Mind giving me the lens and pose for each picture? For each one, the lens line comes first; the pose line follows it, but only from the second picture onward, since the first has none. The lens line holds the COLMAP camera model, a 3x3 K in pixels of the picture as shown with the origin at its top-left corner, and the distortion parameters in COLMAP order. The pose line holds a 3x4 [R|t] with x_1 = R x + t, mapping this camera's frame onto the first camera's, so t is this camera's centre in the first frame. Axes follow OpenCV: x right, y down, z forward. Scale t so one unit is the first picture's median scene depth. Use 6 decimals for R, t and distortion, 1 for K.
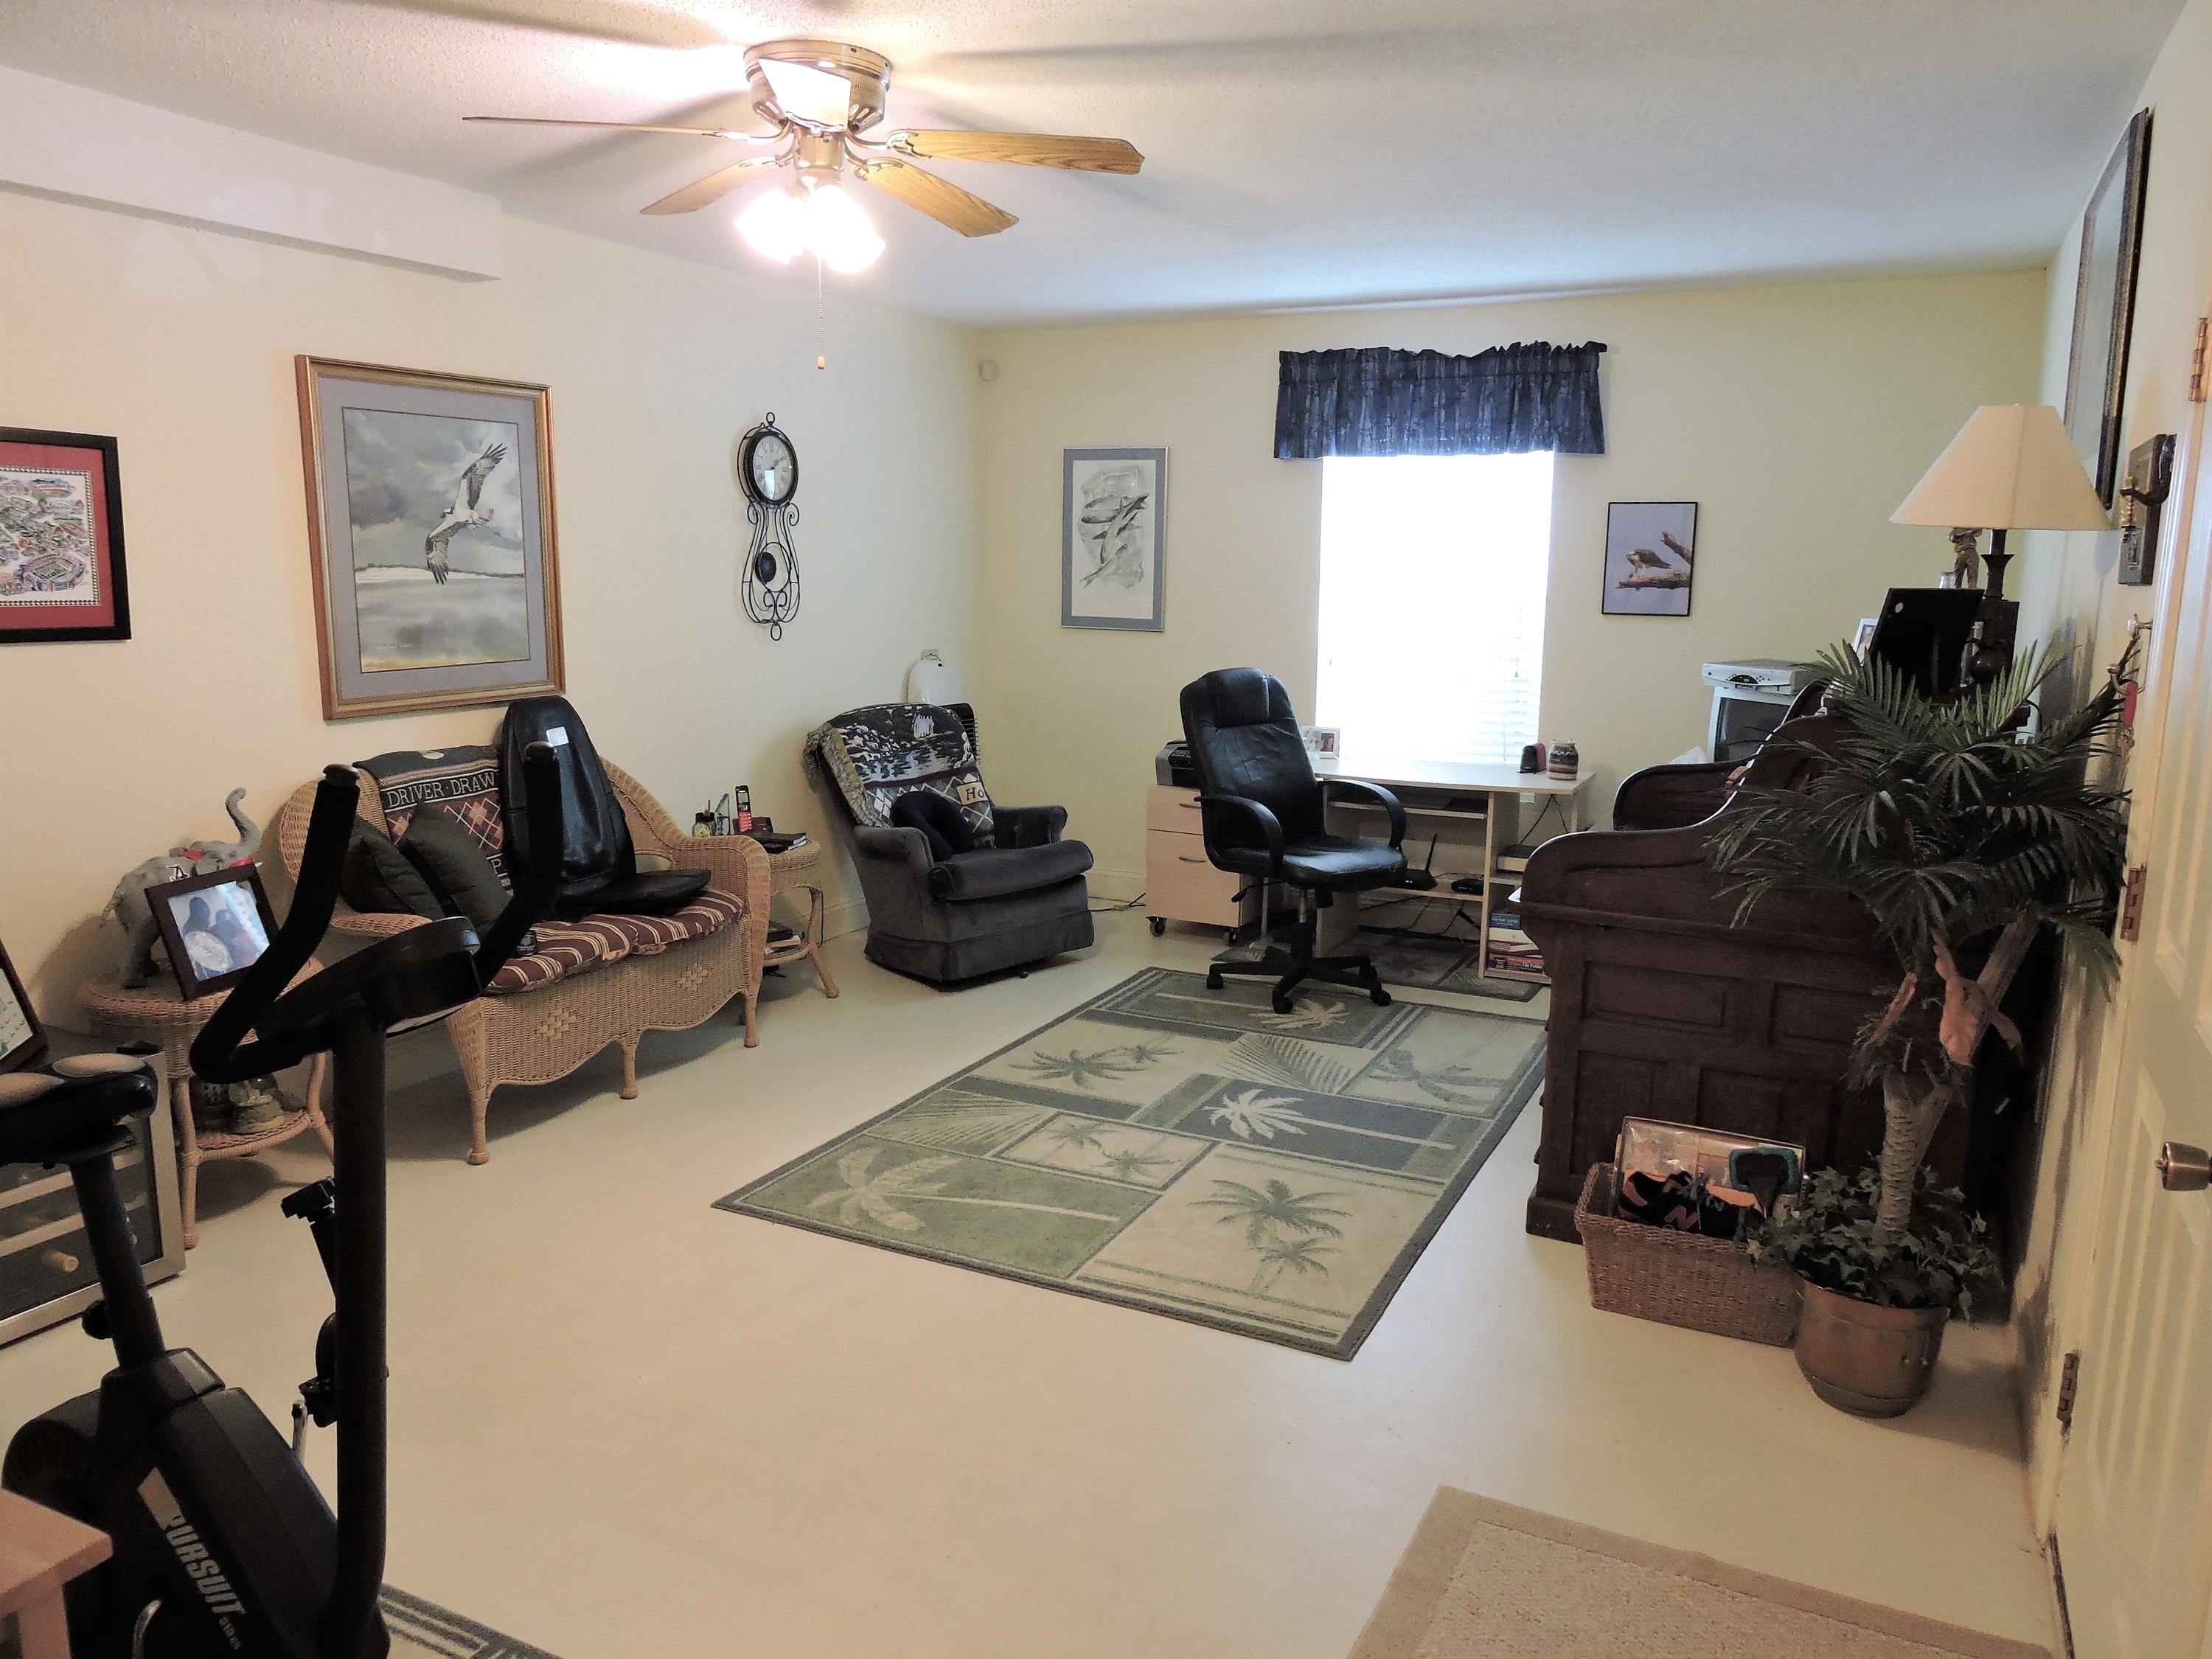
lens RADIAL K [[1579.6, 0, 1108.6], [0, 1579.6, 831.5], [0, 0, 1]] dist [-0.000162, -0.003975]
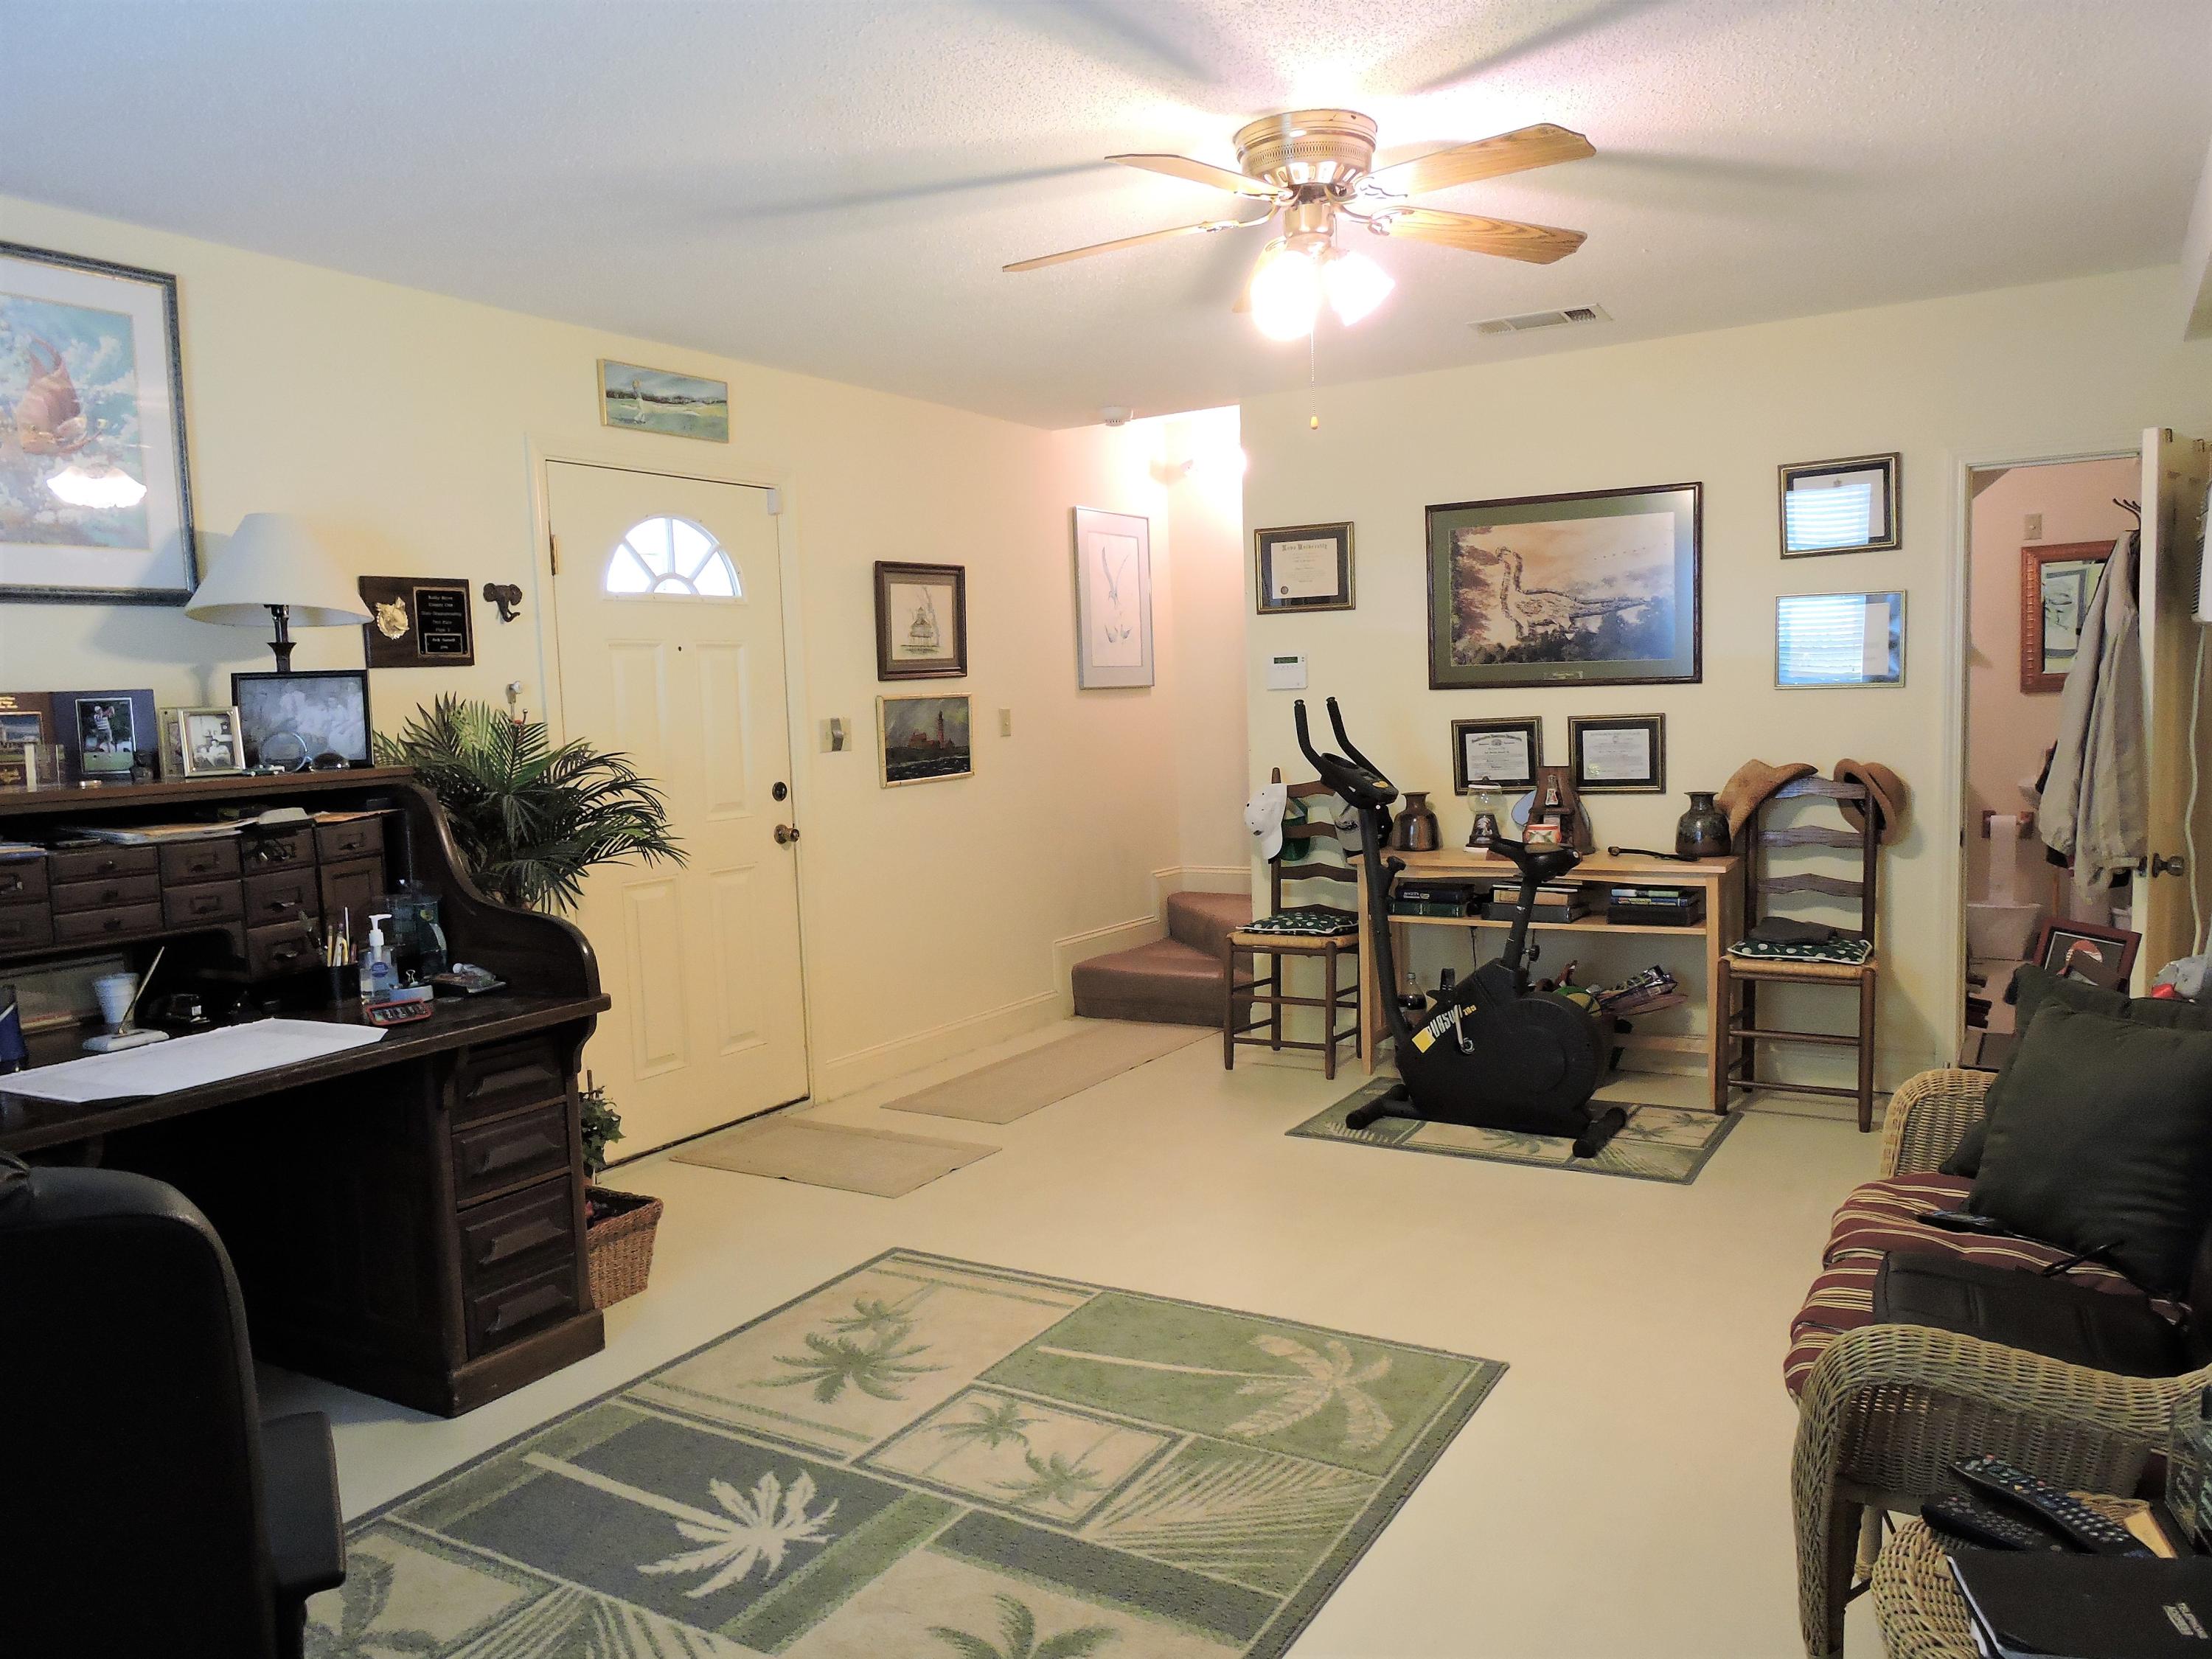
lens RADIAL K [[1579.6, 0, 1108.6], [0, 1579.6, 831.5], [0, 0, 1]] dist [-0.000162, -0.003975]
pose [[-0.995976, 0.014035, 0.088509, -0.106954], [0.036783, 0.964651, 0.260953, -0.245688], [-0.081718, 0.263159, -0.961285, 1.609948]]
